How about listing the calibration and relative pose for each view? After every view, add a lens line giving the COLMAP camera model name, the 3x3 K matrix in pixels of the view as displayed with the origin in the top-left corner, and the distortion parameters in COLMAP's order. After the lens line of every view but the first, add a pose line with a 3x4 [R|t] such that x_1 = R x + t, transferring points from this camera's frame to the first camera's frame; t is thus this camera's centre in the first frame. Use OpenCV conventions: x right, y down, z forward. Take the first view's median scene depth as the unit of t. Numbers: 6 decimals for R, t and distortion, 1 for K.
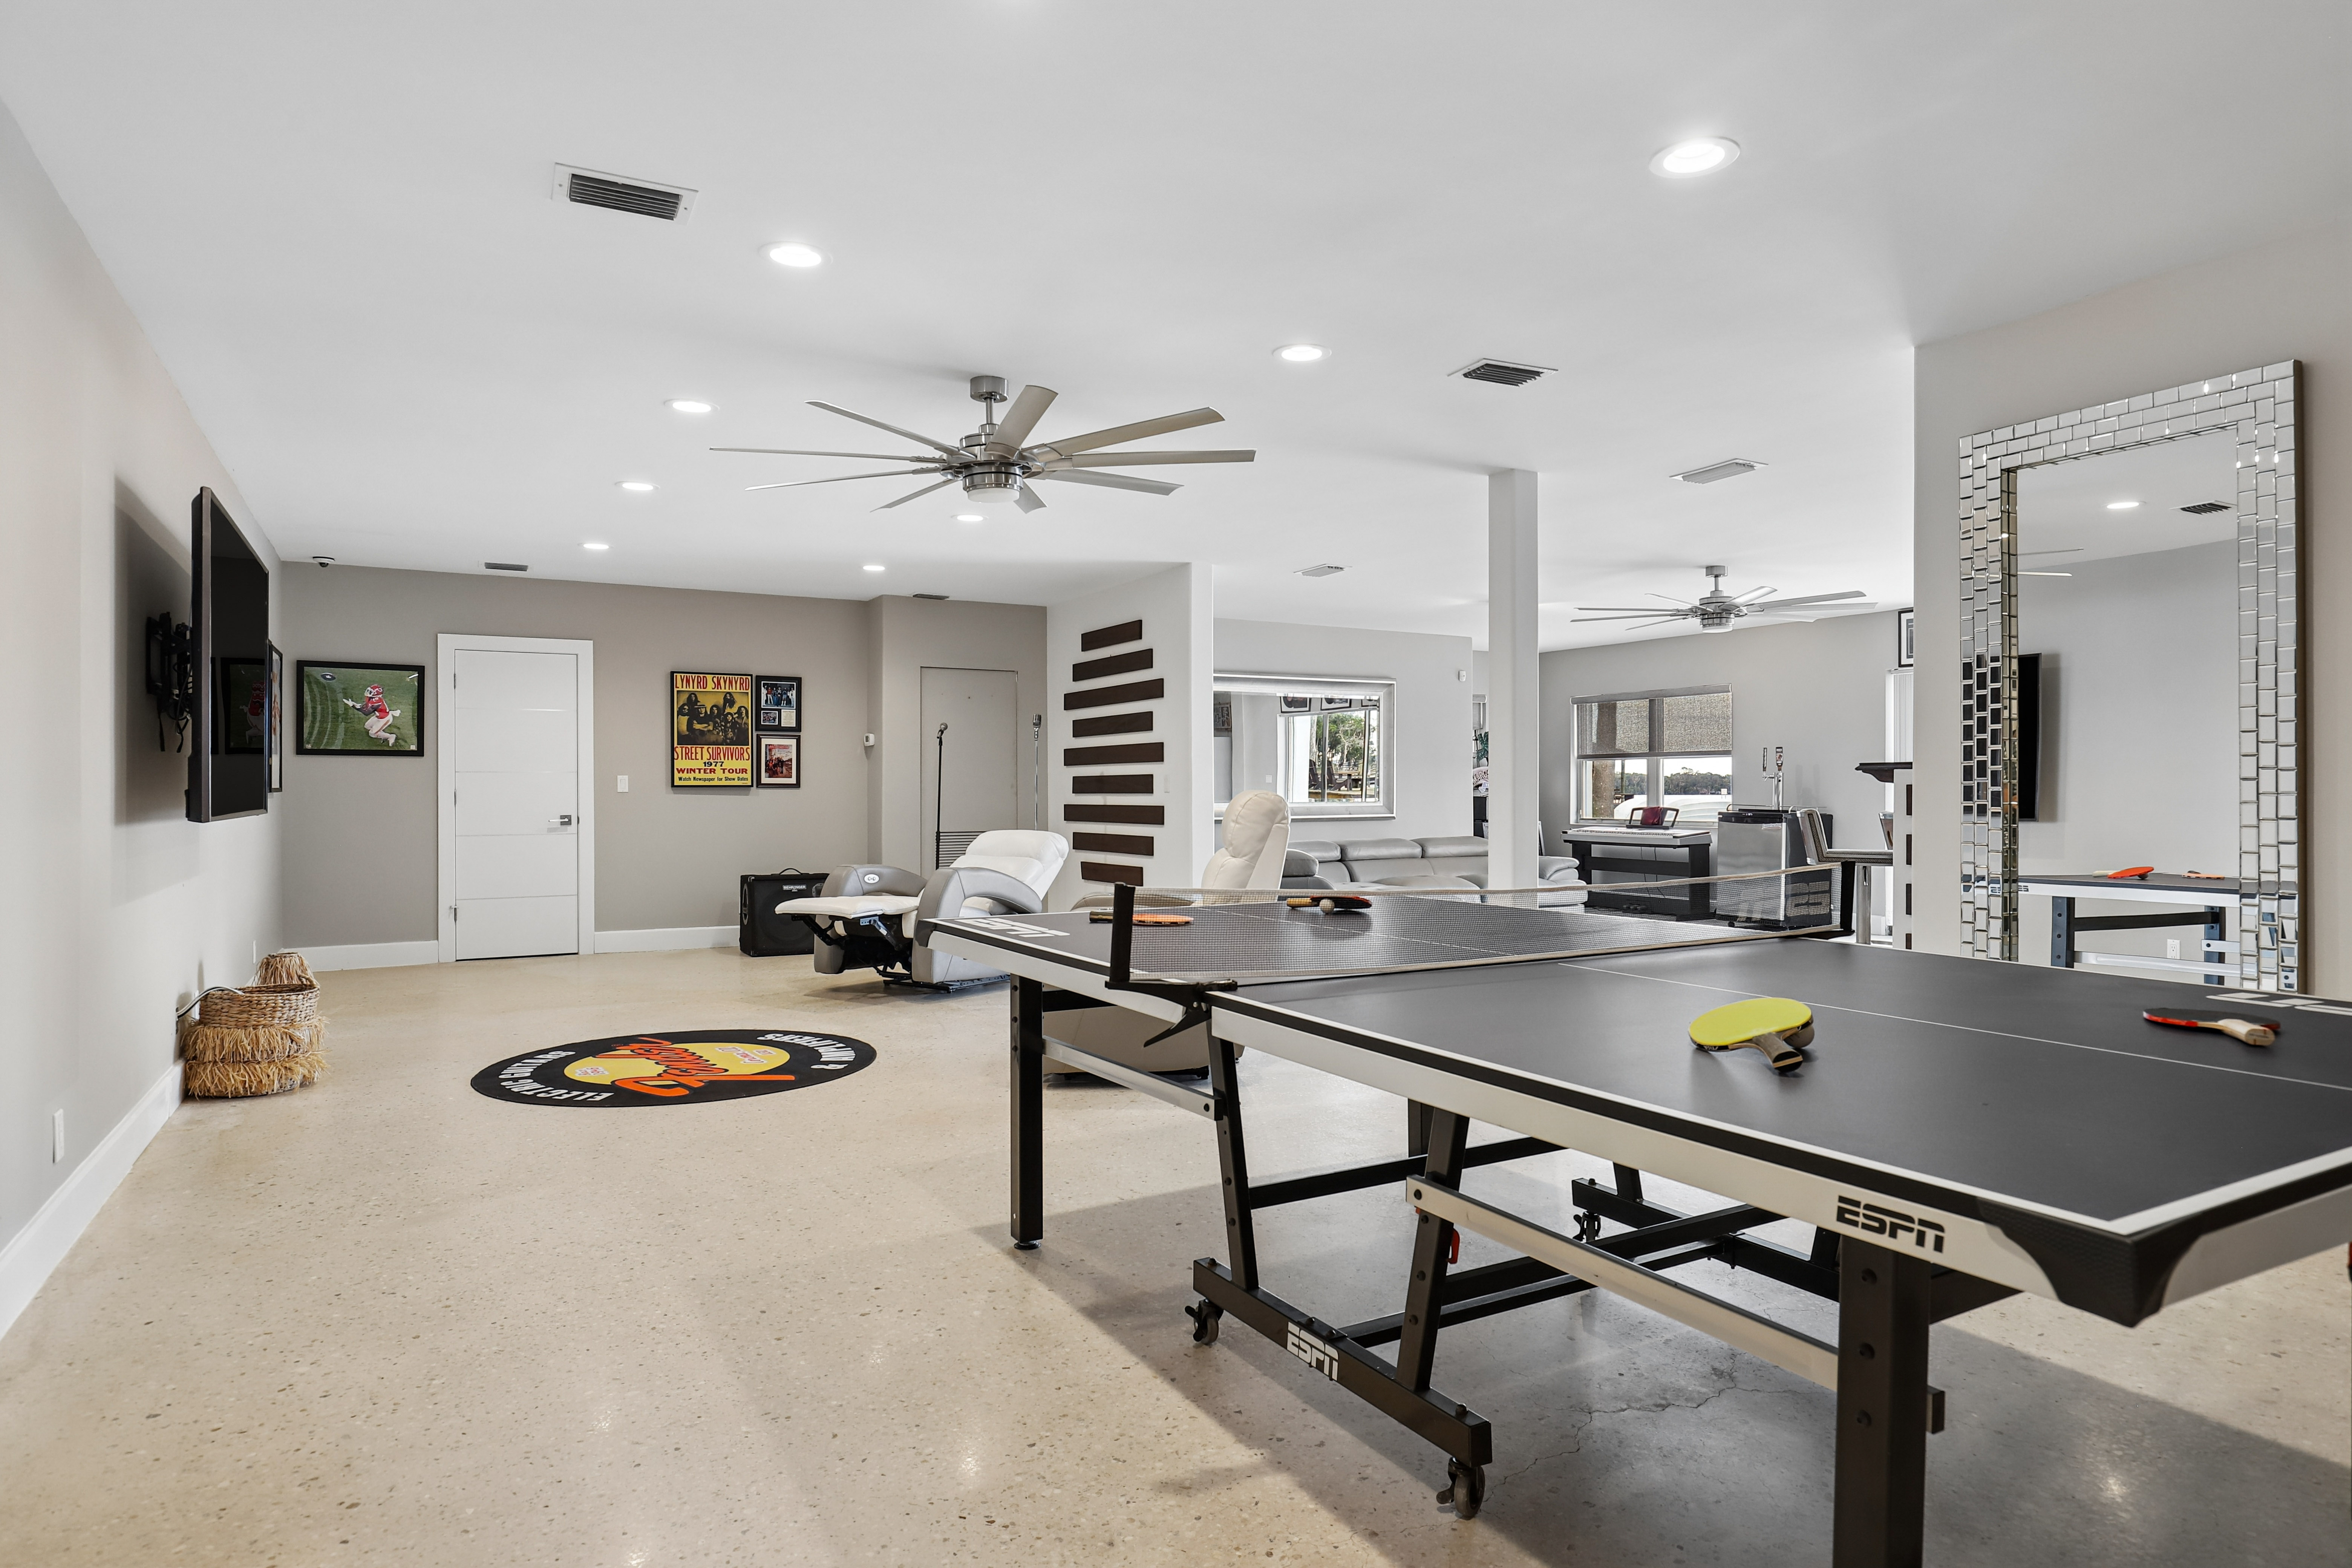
lens RADIAL K [[1348.1, 0, 1175.9], [0, 1348.1, 792.8], [0, 0, 1]] dist [0.001223, 0.000249]
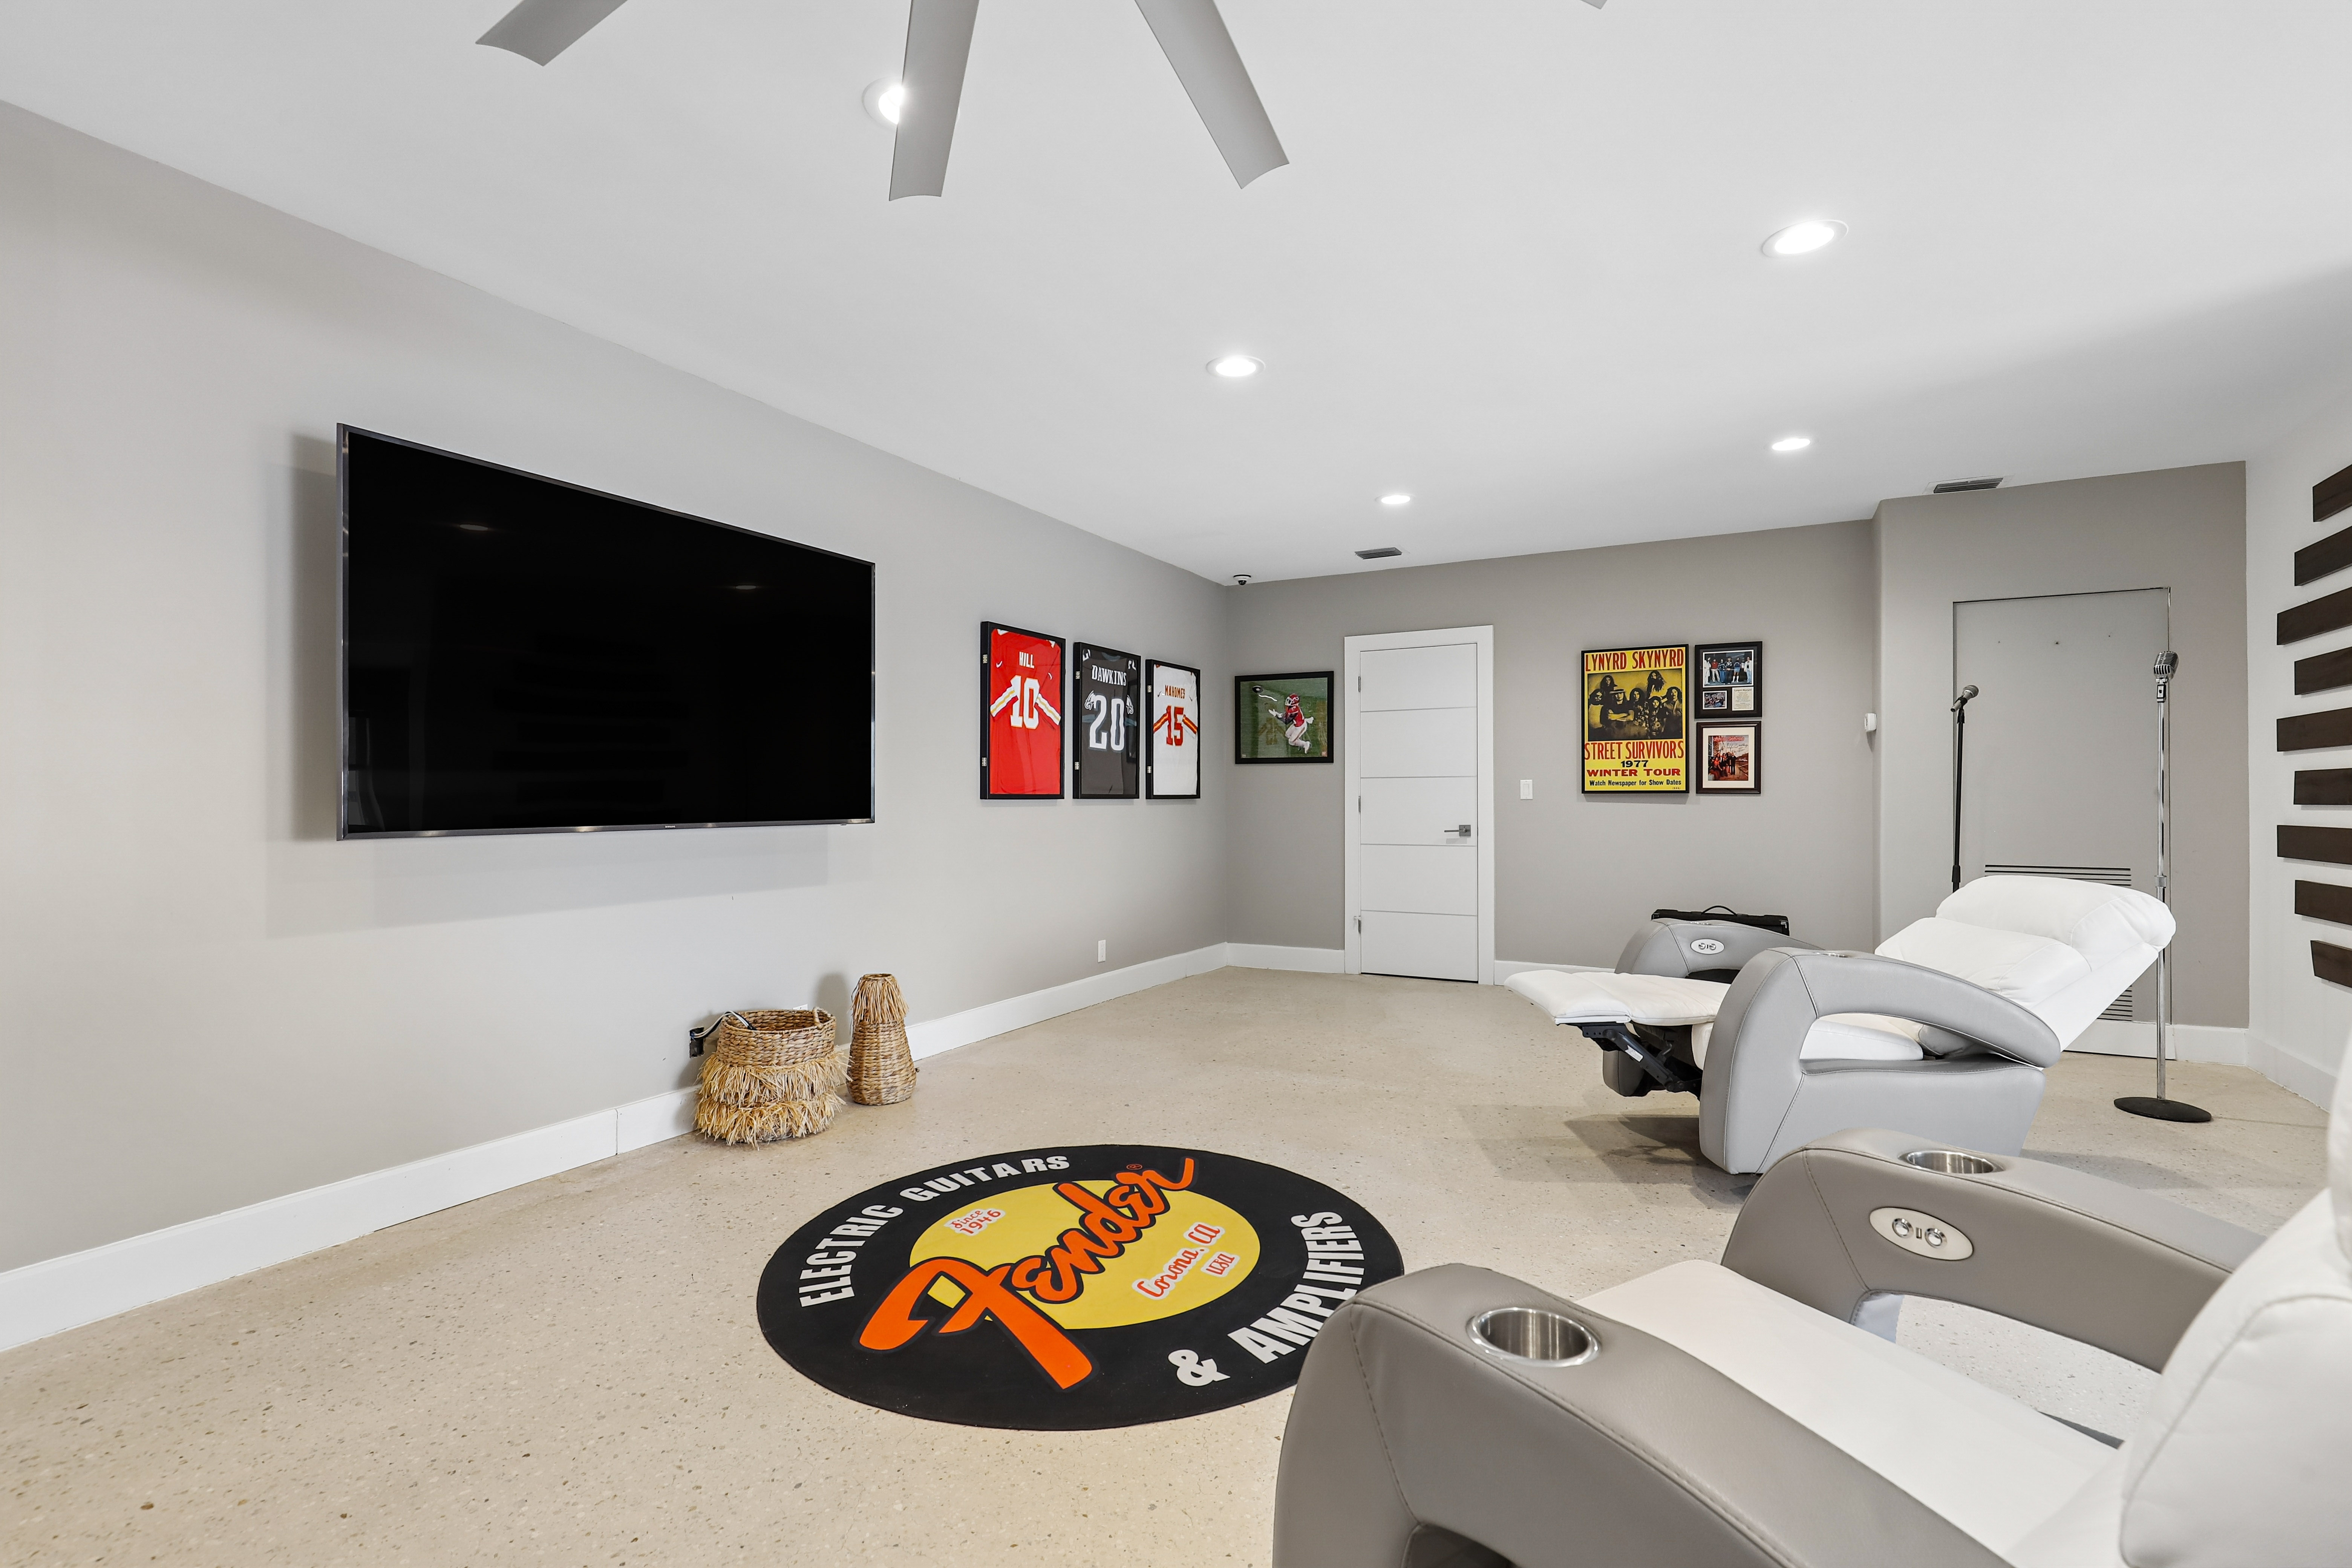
lens RADIAL K [[1065.2, 0, 1193.8], [0, 1065.2, 794.2], [0, 0, 1]] dist [0.000734, -0.000808]
pose [[0.539845, -0.001026, -0.841764, 0.039902], [-0.001562, 0.999996, -0.002221, -0.001869], [0.841763, 0.002513, 0.539841, 0.448352]]
